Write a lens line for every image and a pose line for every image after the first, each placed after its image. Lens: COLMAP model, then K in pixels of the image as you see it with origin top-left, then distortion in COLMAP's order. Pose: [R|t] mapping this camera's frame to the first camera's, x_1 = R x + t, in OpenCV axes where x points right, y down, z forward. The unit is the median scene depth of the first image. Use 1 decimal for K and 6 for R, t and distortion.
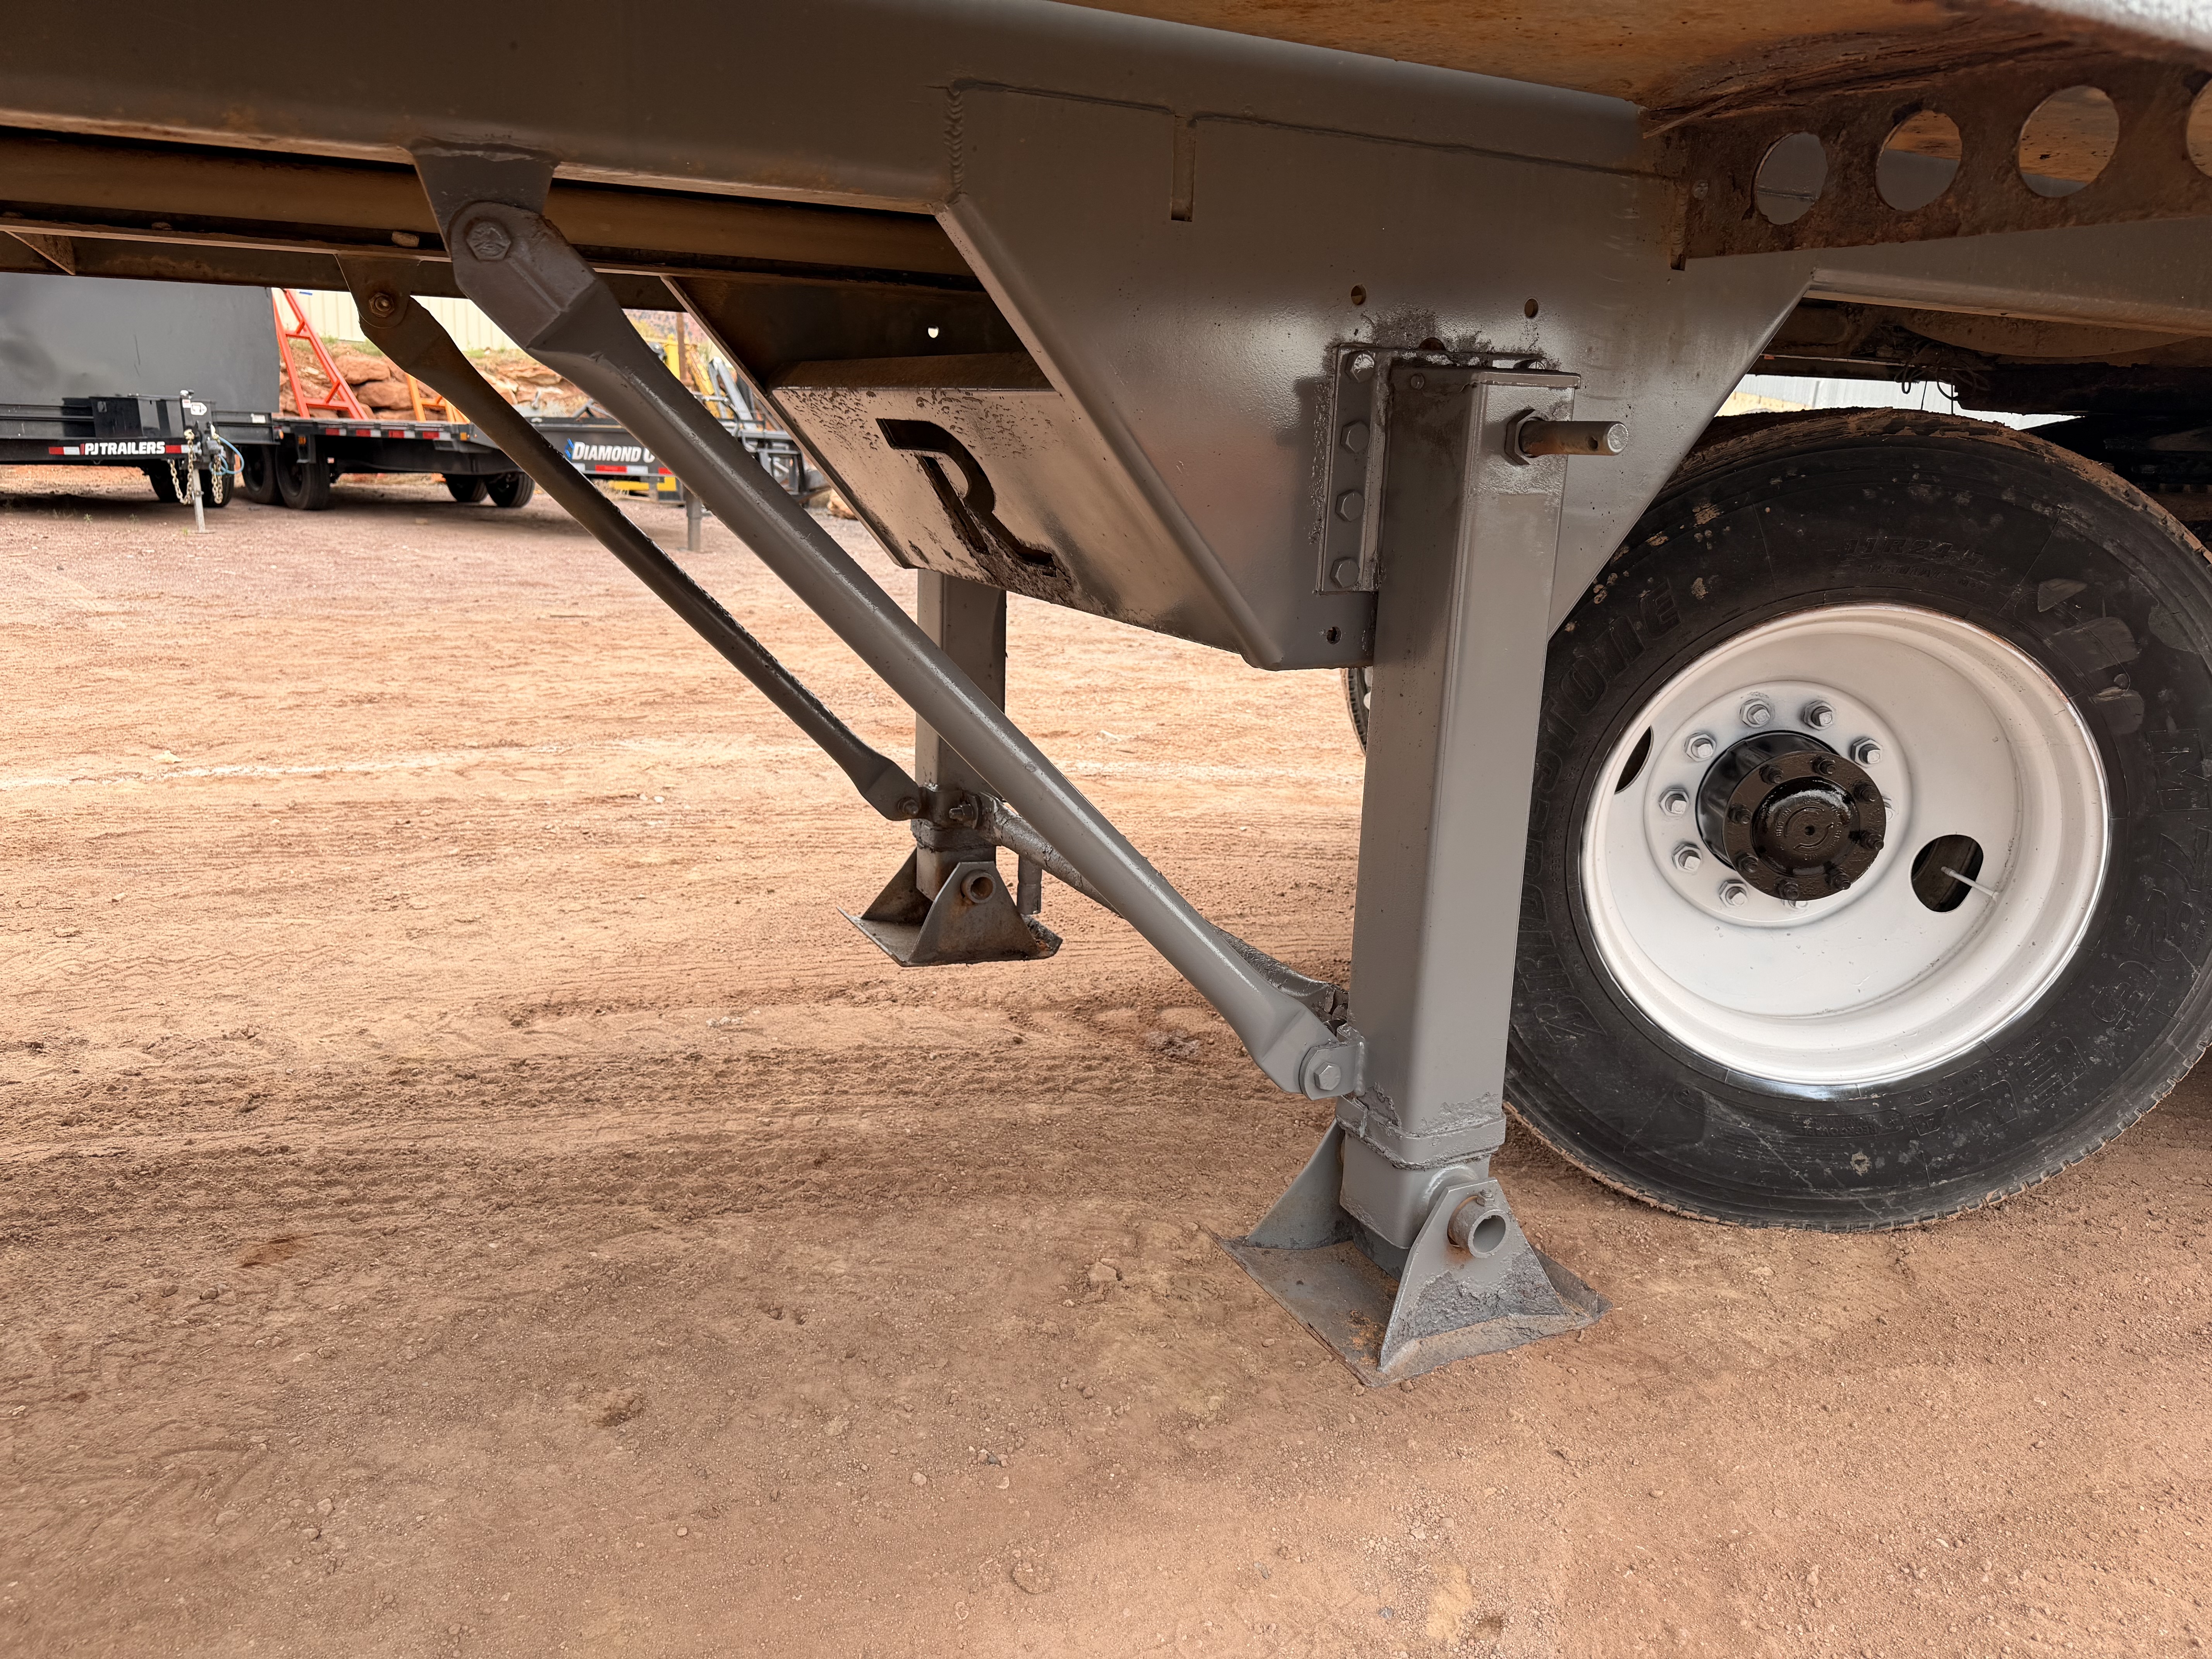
lens RADIAL K [[1558.6, 0, 1107.5], [0, 1558.6, 834.0], [0, 0, 1]] dist [0.066115, -0.104699]
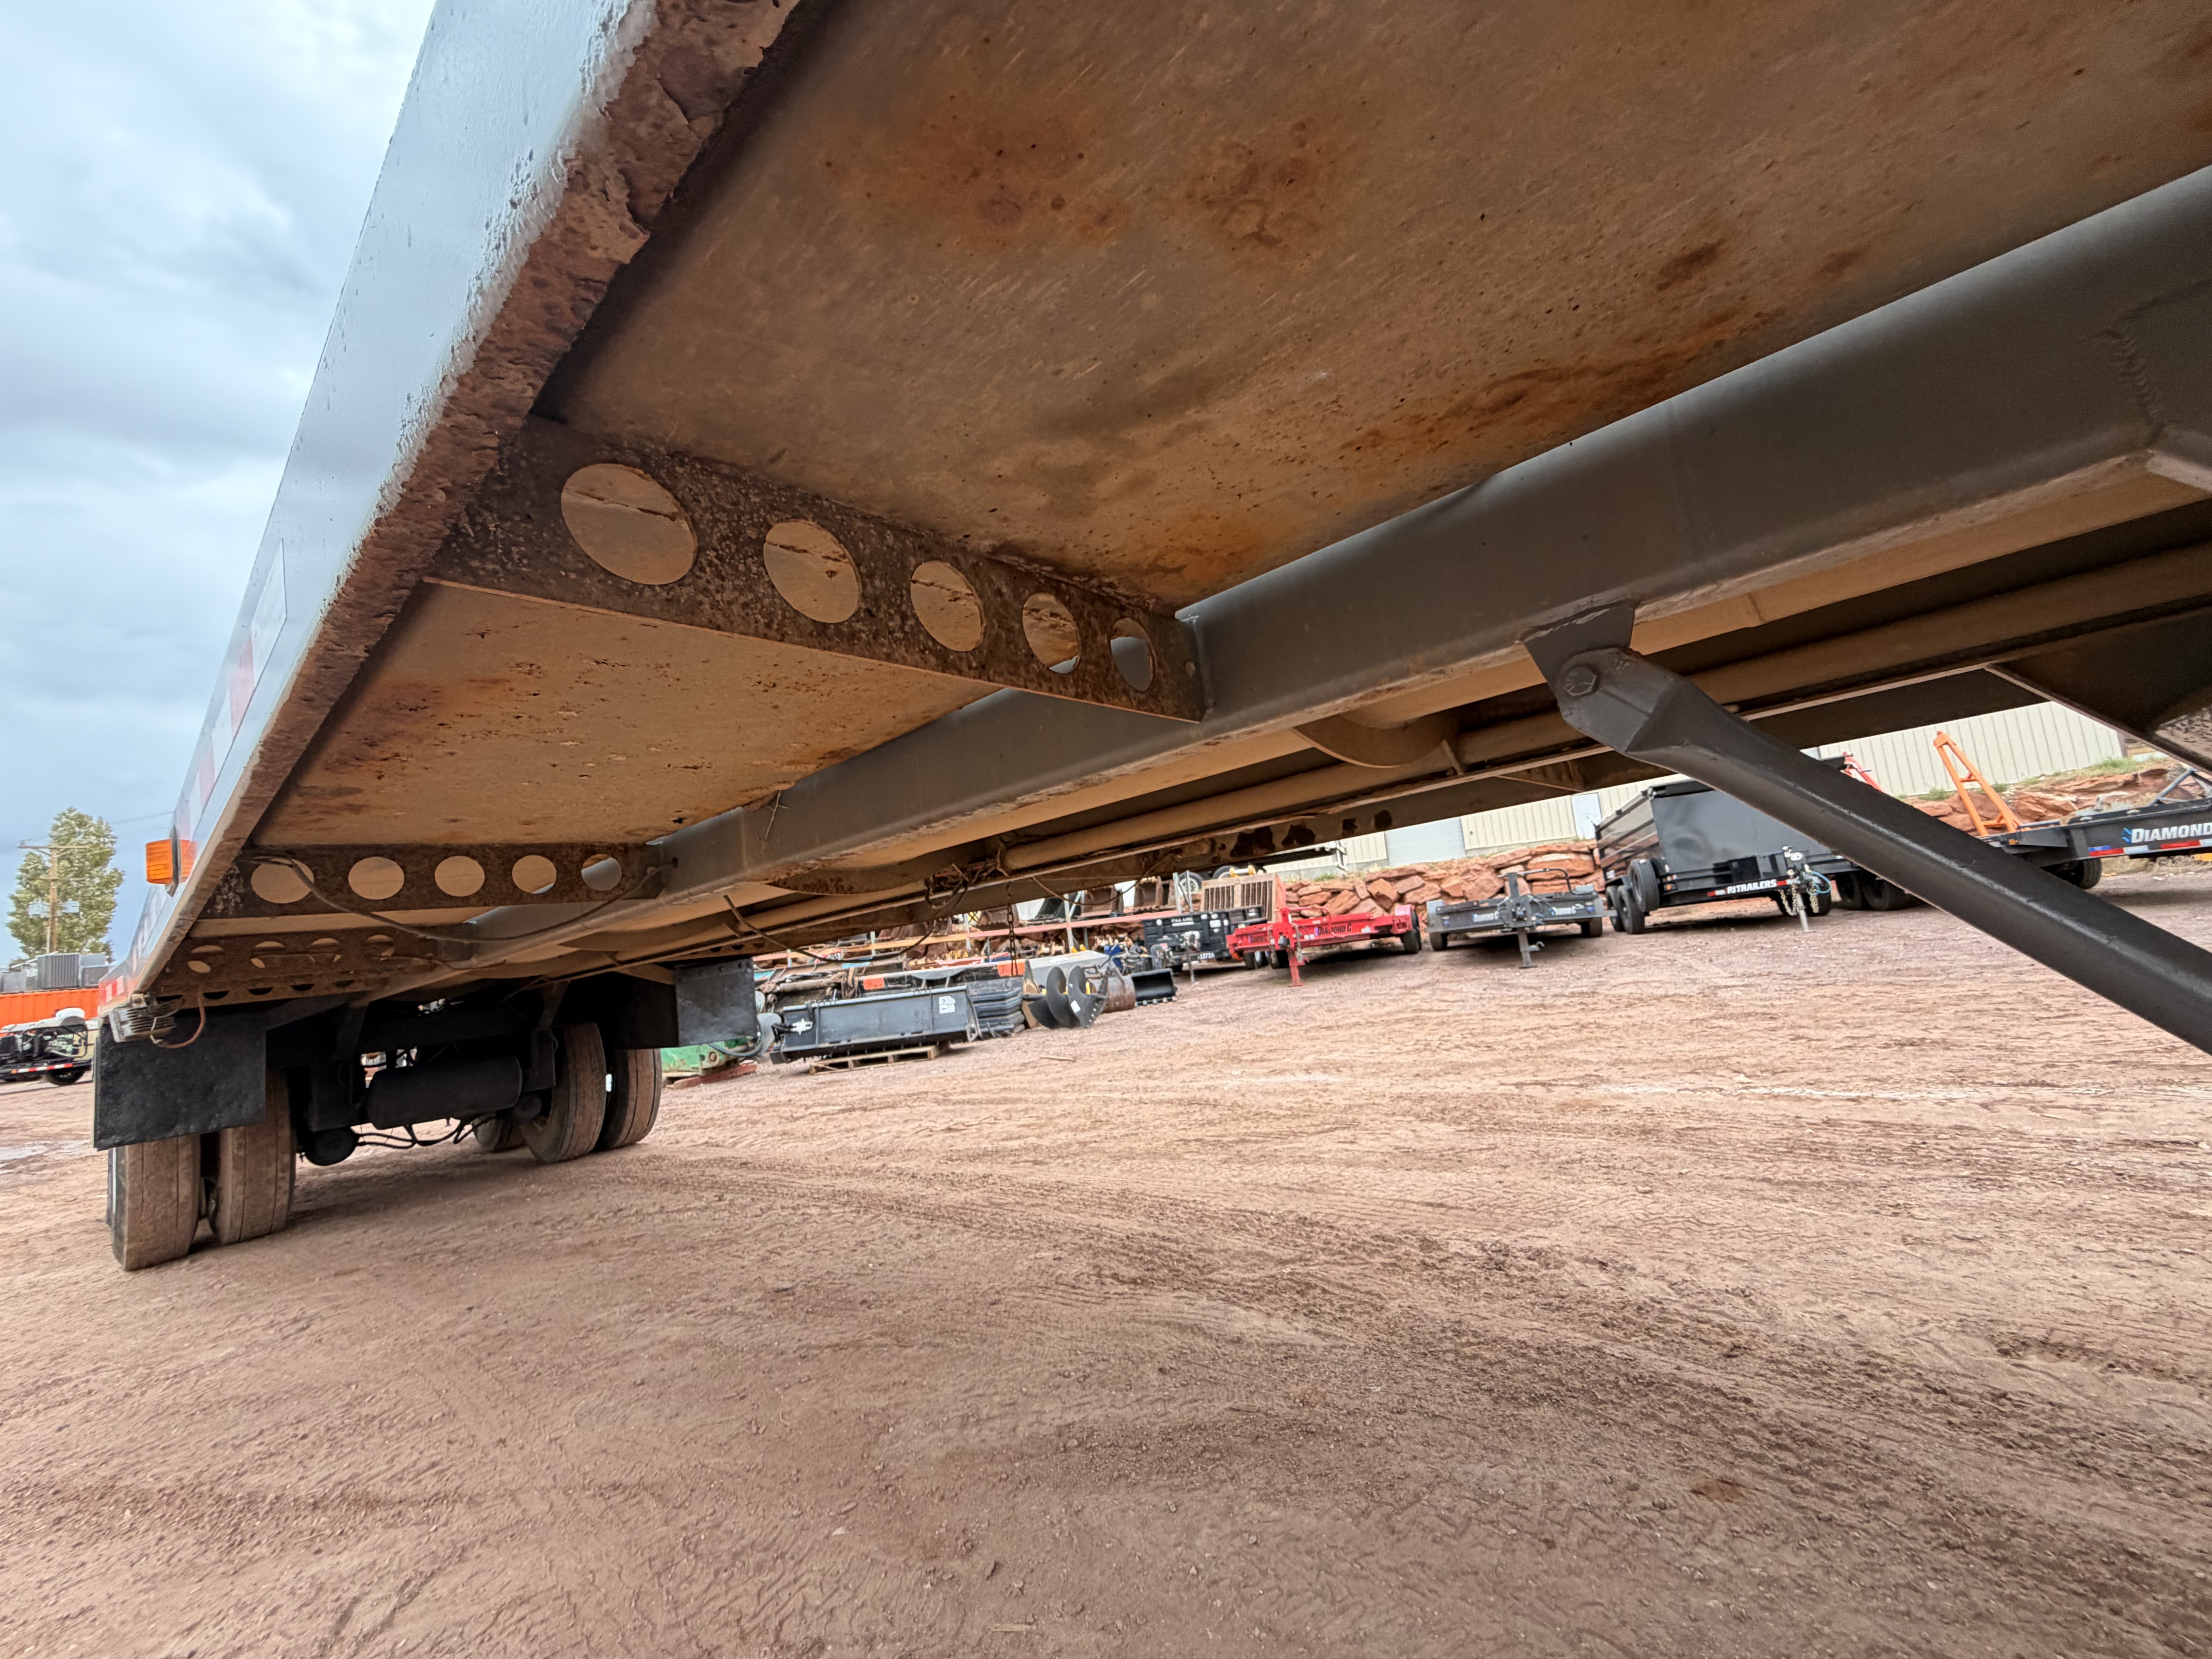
lens RADIAL K [[882.1, 0, 1100.5], [0, 882.1, 826.8], [0, 0, 1]] dist [0.000154, 0.000698]
pose [[0.345534, -0.204108, -0.915940, 0.036907], [-0.094917, 0.963452, -0.250502, -0.014893], [0.933594, 0.173495, 0.313532, 0.140738]]
